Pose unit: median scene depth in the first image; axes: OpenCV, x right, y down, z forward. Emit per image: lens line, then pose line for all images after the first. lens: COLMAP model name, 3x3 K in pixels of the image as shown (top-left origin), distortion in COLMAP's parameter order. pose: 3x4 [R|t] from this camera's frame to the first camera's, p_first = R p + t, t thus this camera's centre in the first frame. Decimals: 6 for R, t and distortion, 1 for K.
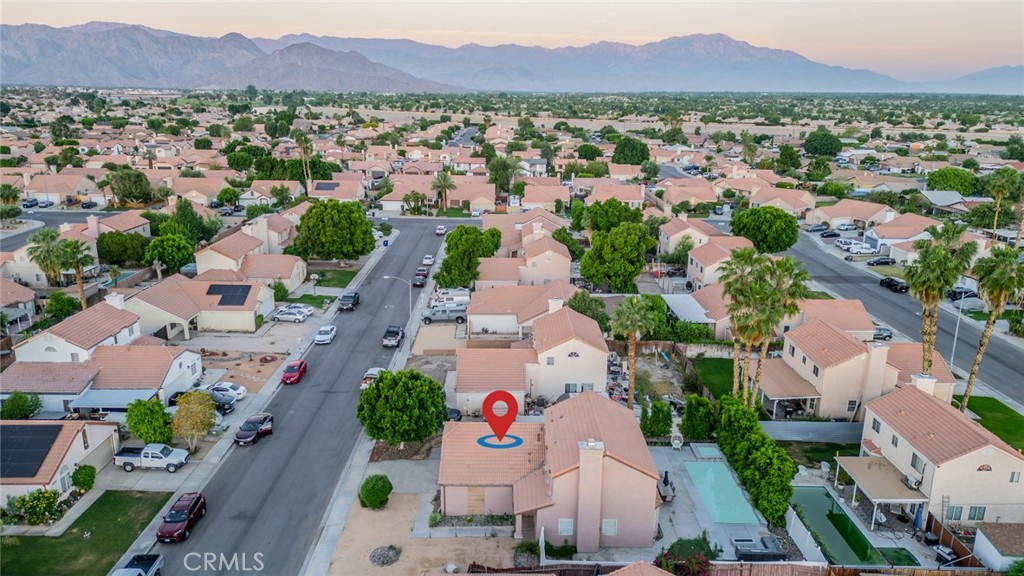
lens RADIAL K [[714.2, 0, 516.6], [0, 714.2, 290.2], [0, 0, 1]] dist [0.051061, -0.046674]
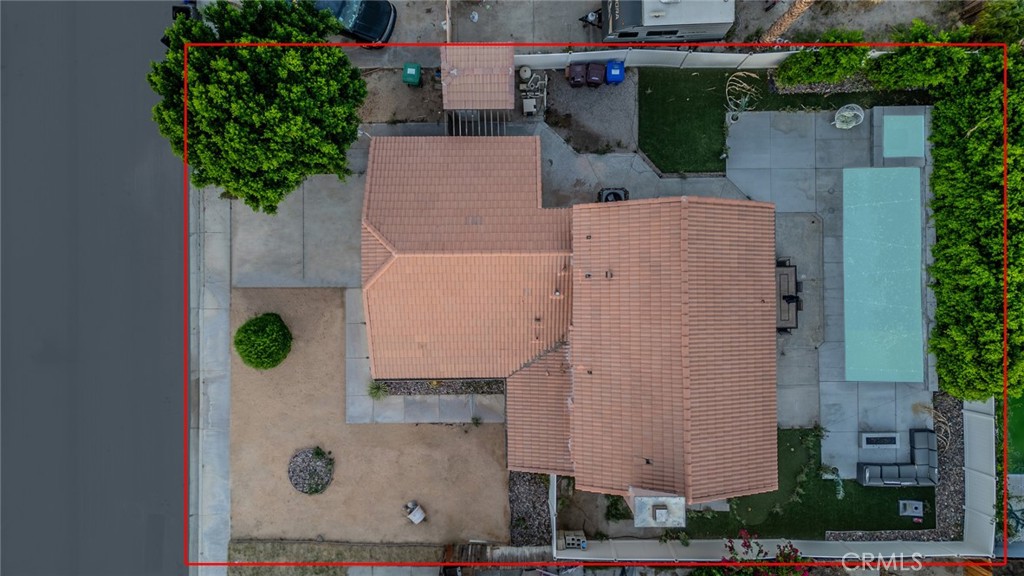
lens RADIAL K [[714.2, 0, 511.7], [0, 714.2, 288.1], [0, 0, 1]] dist [0.051061, -0.046674]
pose [[0.999614, 0.013089, -0.024524, 0.003144], [0.019943, 0.276914, 0.960688, -0.073726], [0.019366, -0.960805, 0.276546, 0.241494]]
